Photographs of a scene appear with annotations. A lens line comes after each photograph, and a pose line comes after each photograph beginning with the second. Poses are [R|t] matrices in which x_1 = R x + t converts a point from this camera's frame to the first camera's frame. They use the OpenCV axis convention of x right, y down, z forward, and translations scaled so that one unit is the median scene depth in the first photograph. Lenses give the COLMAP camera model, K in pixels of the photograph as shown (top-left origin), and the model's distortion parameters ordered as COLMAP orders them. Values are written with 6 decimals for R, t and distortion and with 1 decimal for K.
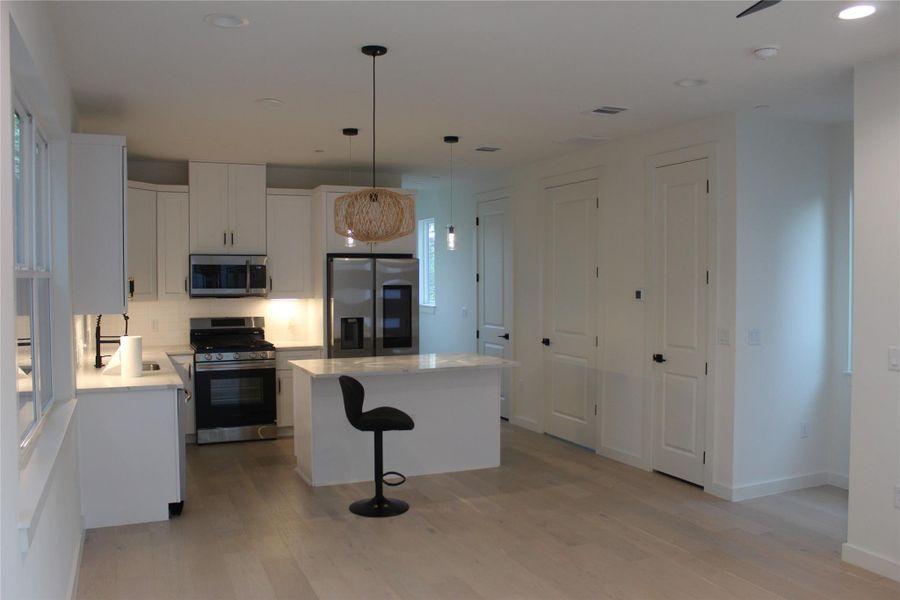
lens RADIAL K [[751.0, 0, 455.7], [0, 751.0, 294.2], [0, 0, 1]] dist [-0.158026, 0.131929]
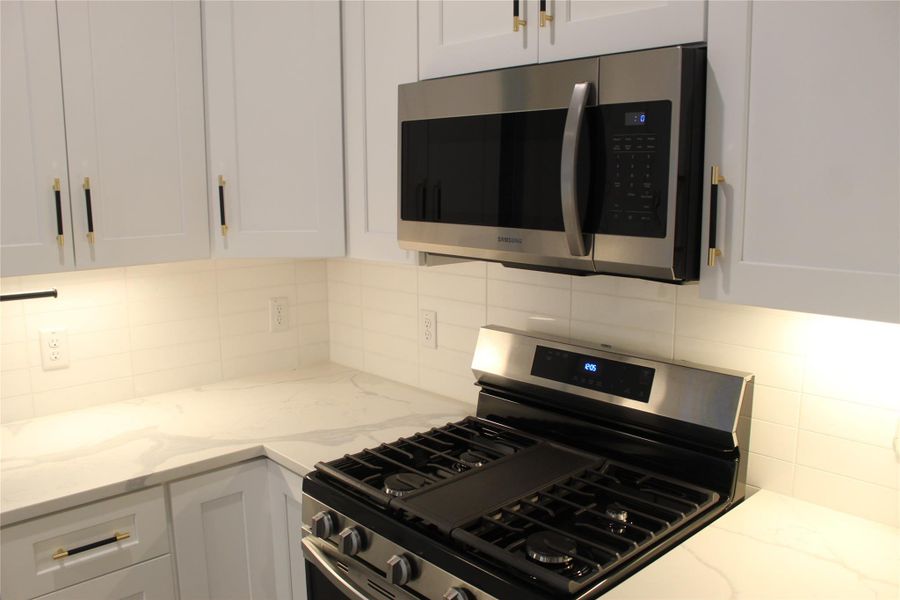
lens RADIAL K [[751.0, 0, 449.9], [0, 751.0, 306.4], [0, 0, 1]] dist [-0.158026, 0.131929]
pose [[0.318558, 0.160140, -0.934278, -0.110335], [-0.016963, 0.986431, 0.163295, -0.020308], [0.947752, -0.036170, 0.316952, 0.926190]]
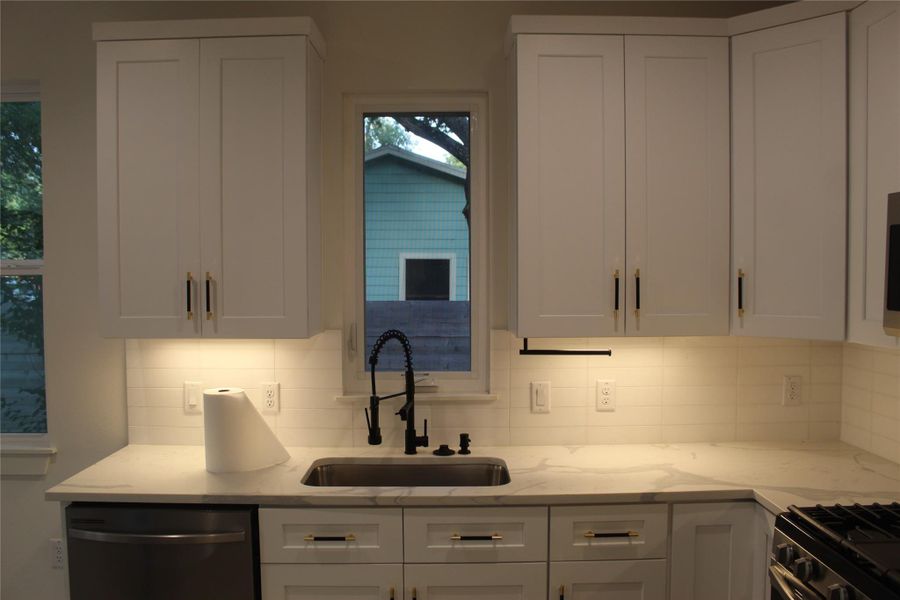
lens RADIAL K [[751.0, 0, 438.4], [0, 751.0, 304.6], [0, 0, 1]] dist [-0.158026, 0.131929]
pose [[-0.408997, 0.043847, -0.911482, -0.031410], [-0.014979, 0.998388, 0.054749, -0.022216], [0.912413, 0.036045, -0.407681, 0.946321]]
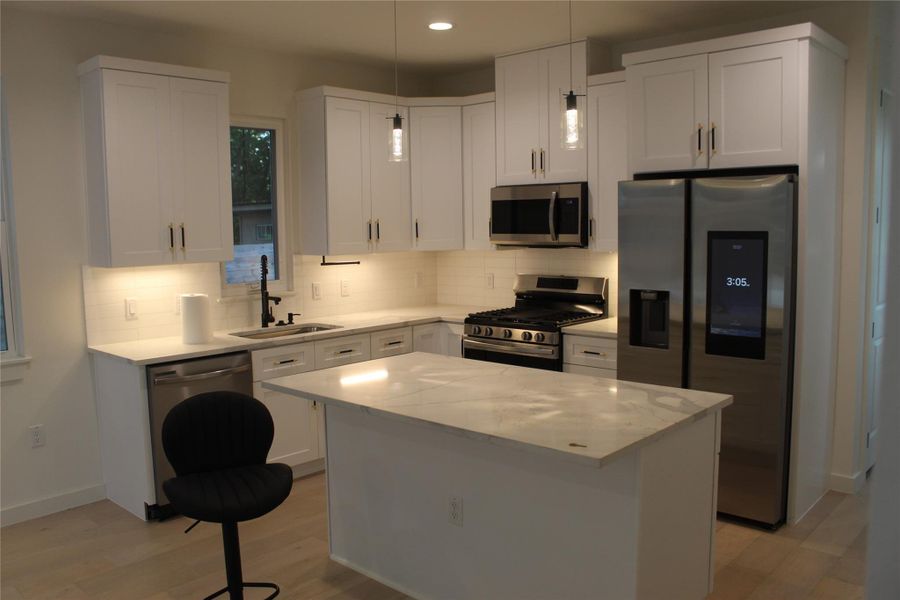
lens RADIAL K [[751.0, 0, 451.2], [0, 751.0, 304.7], [0, 0, 1]] dist [-0.158026, 0.131929]
pose [[0.390430, 0.094054, -0.915815, 0.308697], [-0.005790, 0.994999, 0.099718, -0.011495], [0.920614, -0.033630, 0.389022, 0.666803]]
